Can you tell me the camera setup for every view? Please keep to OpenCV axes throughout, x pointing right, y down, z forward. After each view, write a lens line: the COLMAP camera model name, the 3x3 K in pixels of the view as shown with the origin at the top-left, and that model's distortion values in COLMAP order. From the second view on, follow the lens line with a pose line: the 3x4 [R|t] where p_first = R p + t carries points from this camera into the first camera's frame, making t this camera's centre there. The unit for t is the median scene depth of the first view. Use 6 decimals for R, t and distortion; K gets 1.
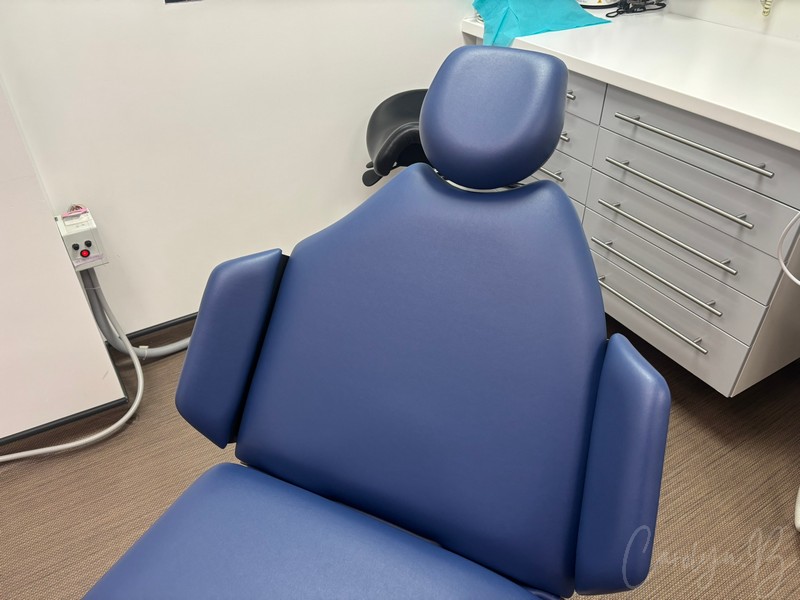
lens RADIAL K [[596.2, 0, 397.0], [0, 596.2, 290.7], [0, 0, 1]] dist [0.003875, -0.002047]
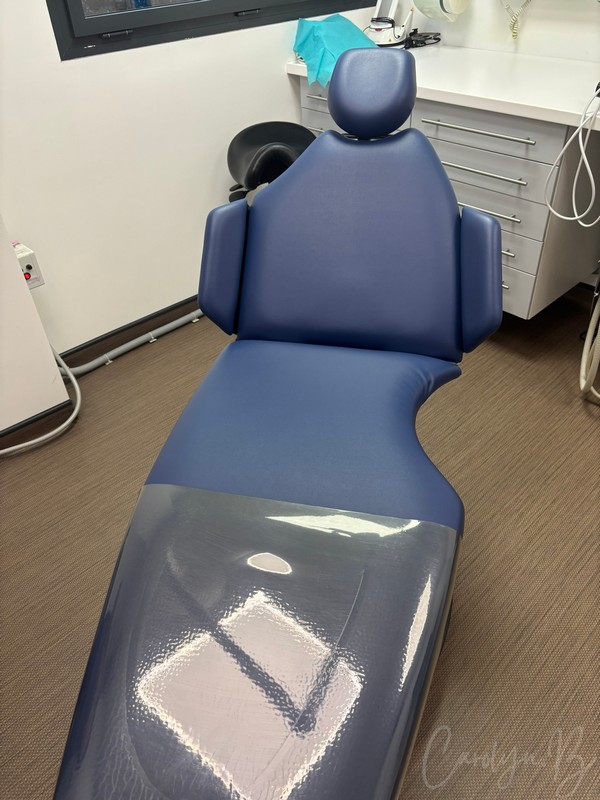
lens RADIAL K [[596.2, 0, 300.0], [0, 596.2, 400.0], [0, 0, 1]] dist [0.003875, -0.002047]
pose [[0.974919, -0.163433, 0.151069, -0.190979], [0.155910, 0.985920, 0.060451, 0.186752], [-0.158822, -0.035382, 0.986673, -0.279808]]
